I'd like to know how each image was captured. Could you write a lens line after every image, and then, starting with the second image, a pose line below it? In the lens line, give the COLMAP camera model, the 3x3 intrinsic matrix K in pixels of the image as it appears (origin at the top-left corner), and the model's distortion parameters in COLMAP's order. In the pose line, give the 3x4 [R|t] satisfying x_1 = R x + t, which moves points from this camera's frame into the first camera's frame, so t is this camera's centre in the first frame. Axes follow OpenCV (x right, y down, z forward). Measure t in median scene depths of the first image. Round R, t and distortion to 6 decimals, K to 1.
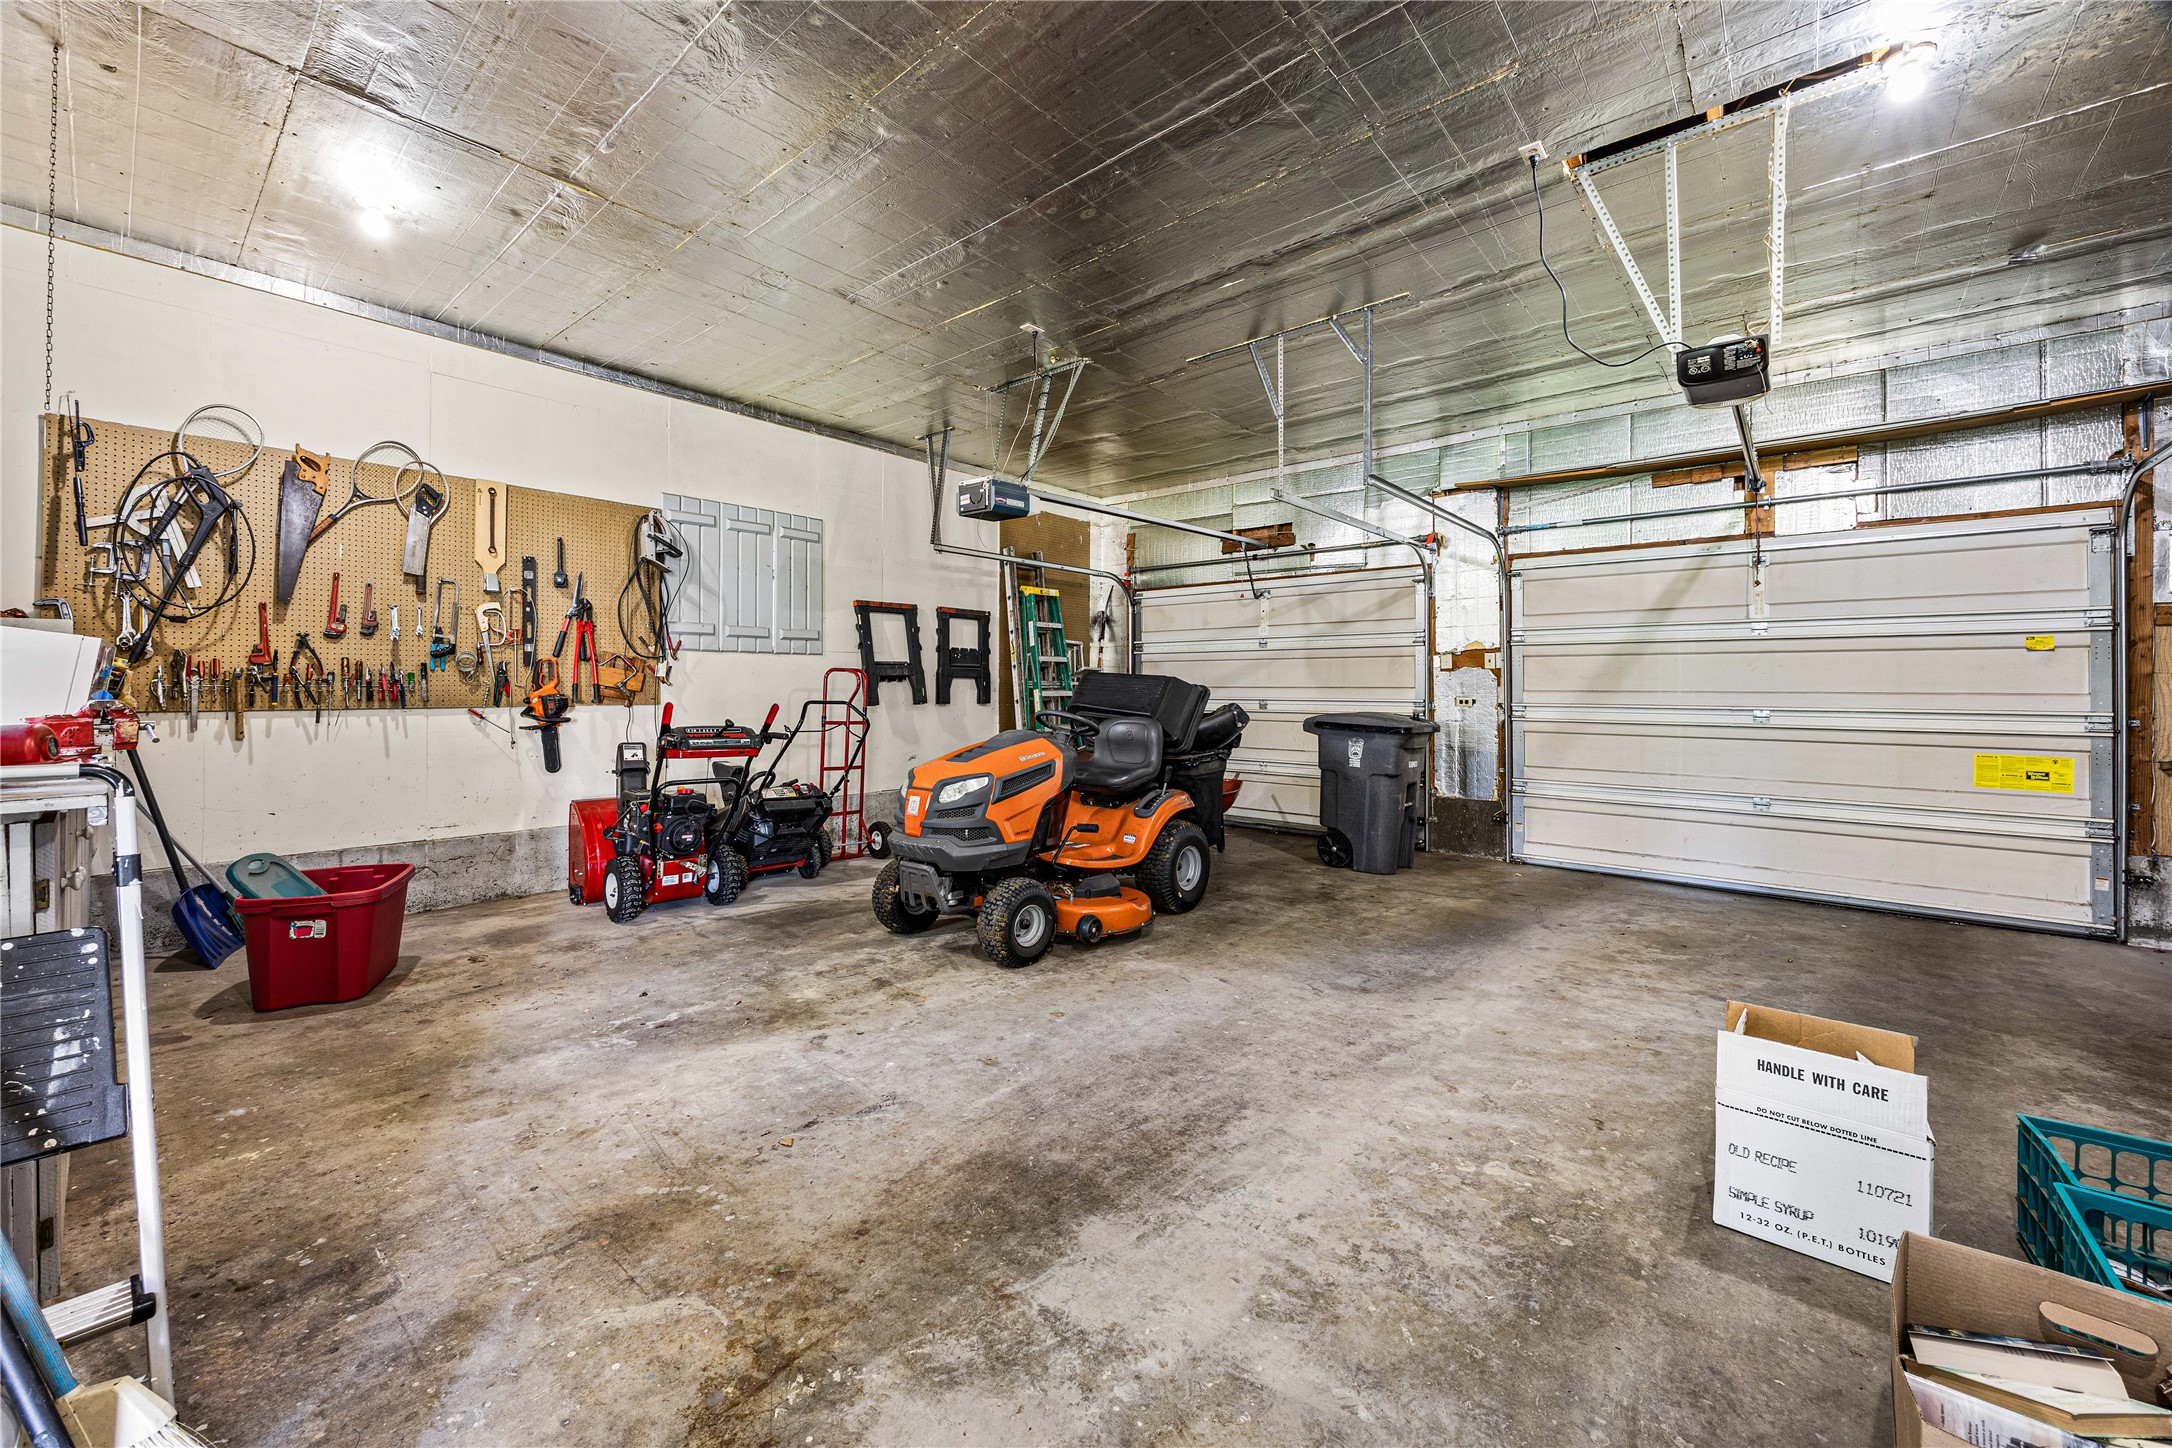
lens RADIAL K [[845.5, 0, 1090.0], [0, 845.5, 685.0], [0, 0, 1]] dist [-0.000327, -0.000011]
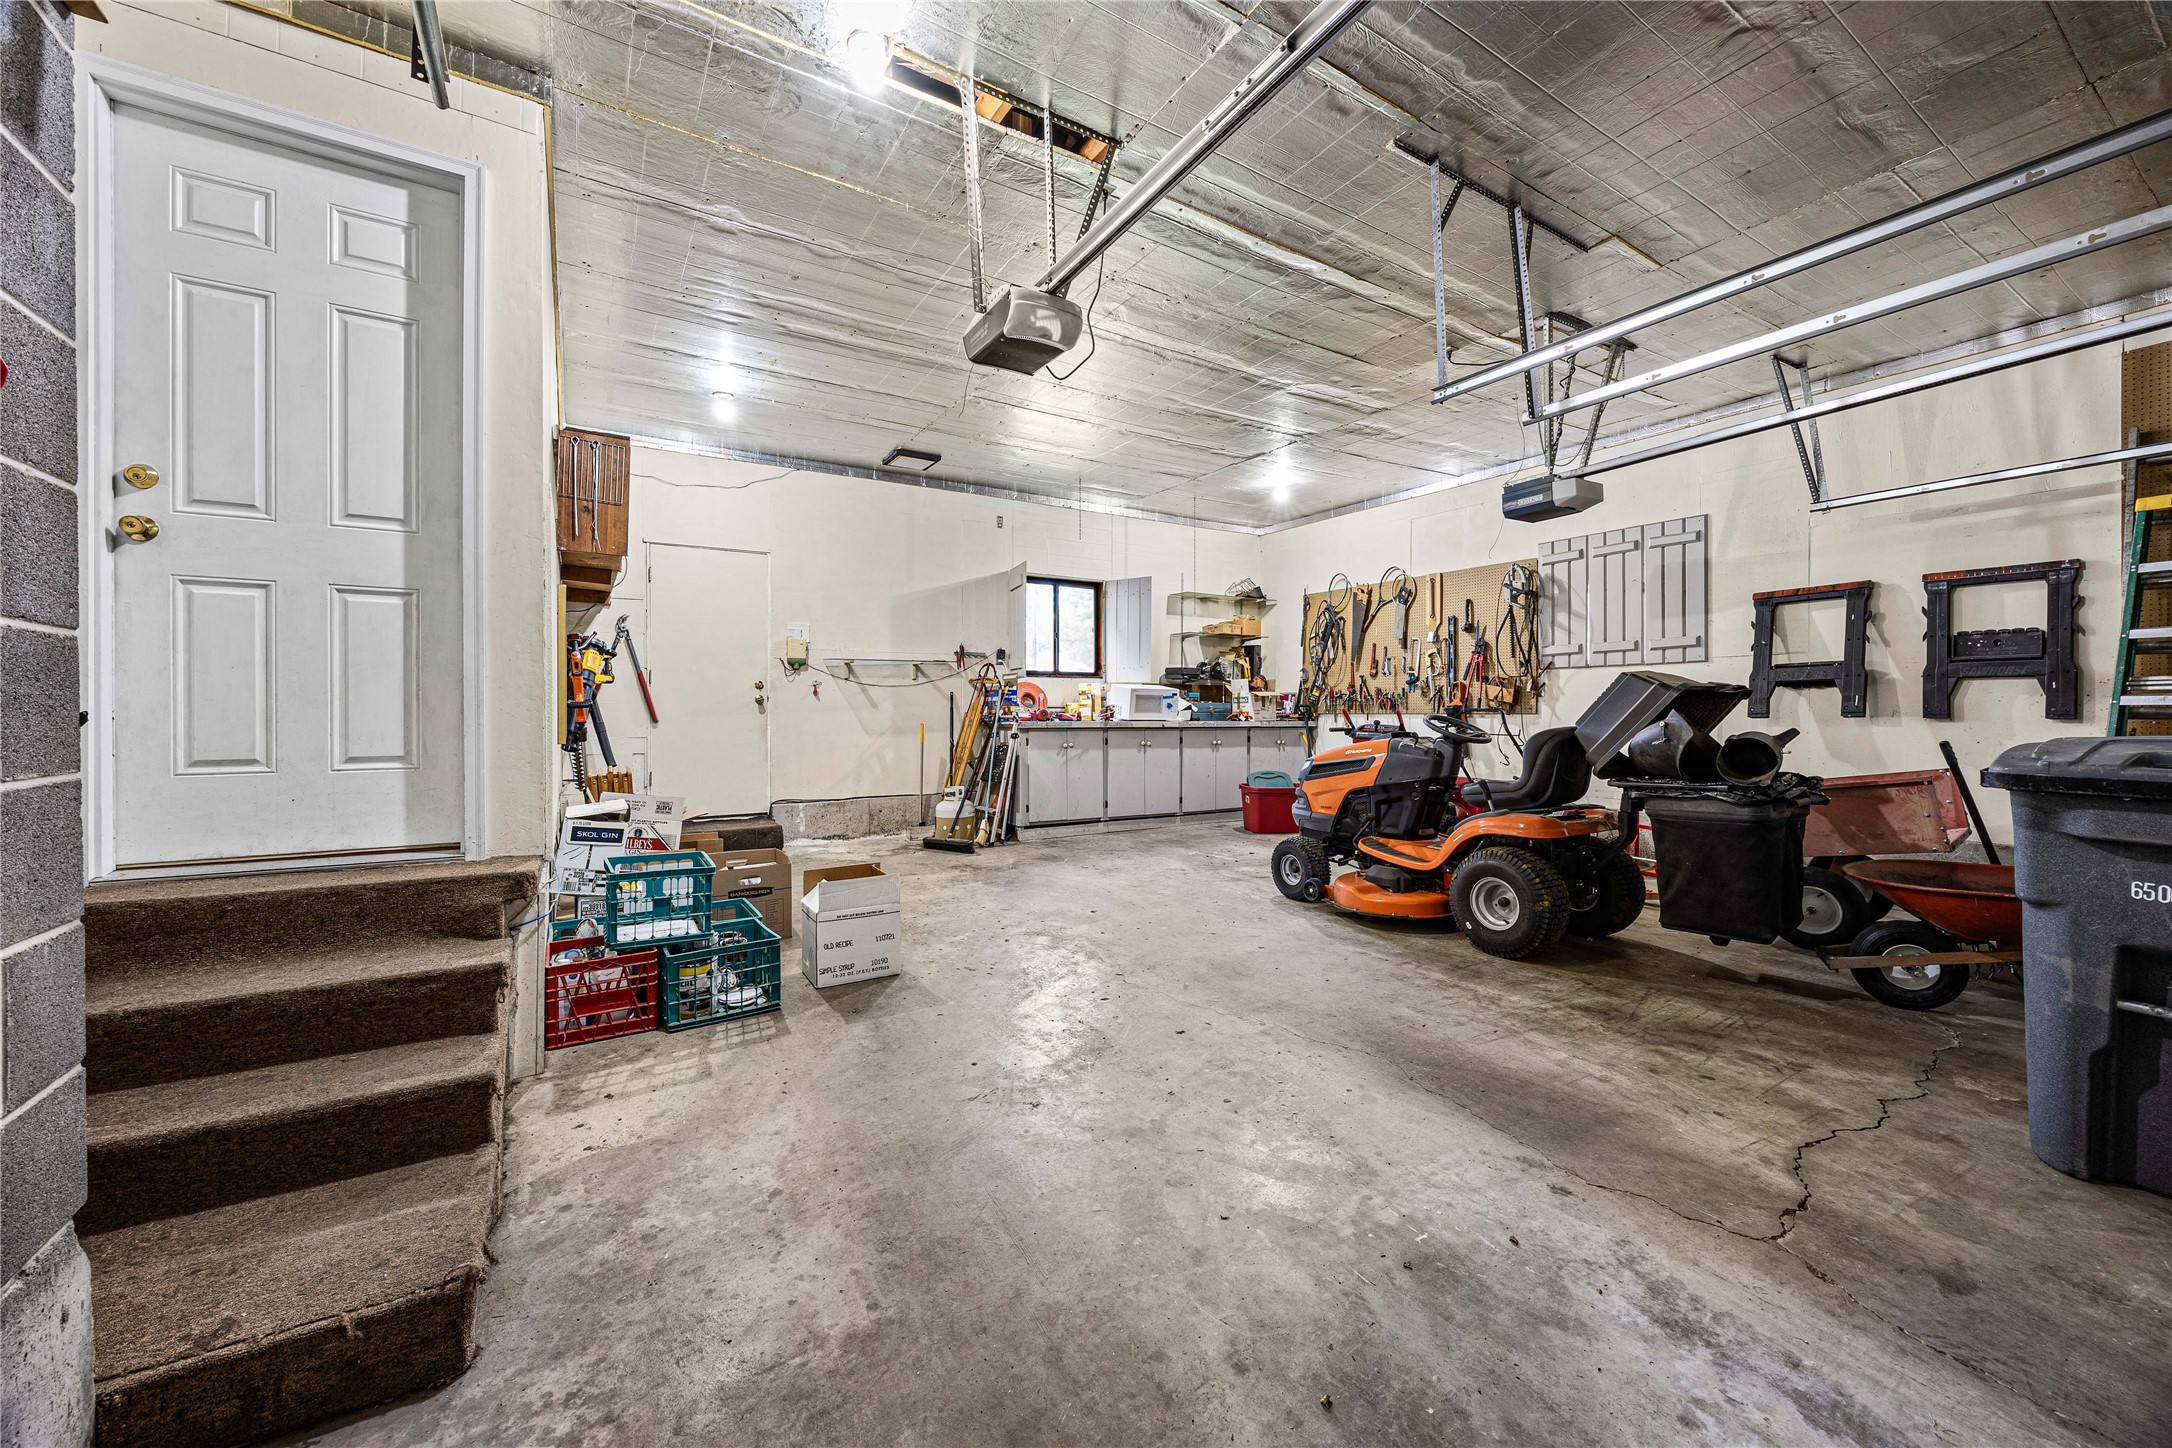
lens RADIAL K [[845.5, 0, 1090.1], [0, 845.5, 718.1], [0, 0, 1]] dist [-0.000327, -0.000011]
pose [[-0.300455, 0.003615, -0.953789, 0.853515], [0.003741, 0.999990, 0.002611, 0.022959], [0.953789, -0.002783, -0.300465, 0.714356]]
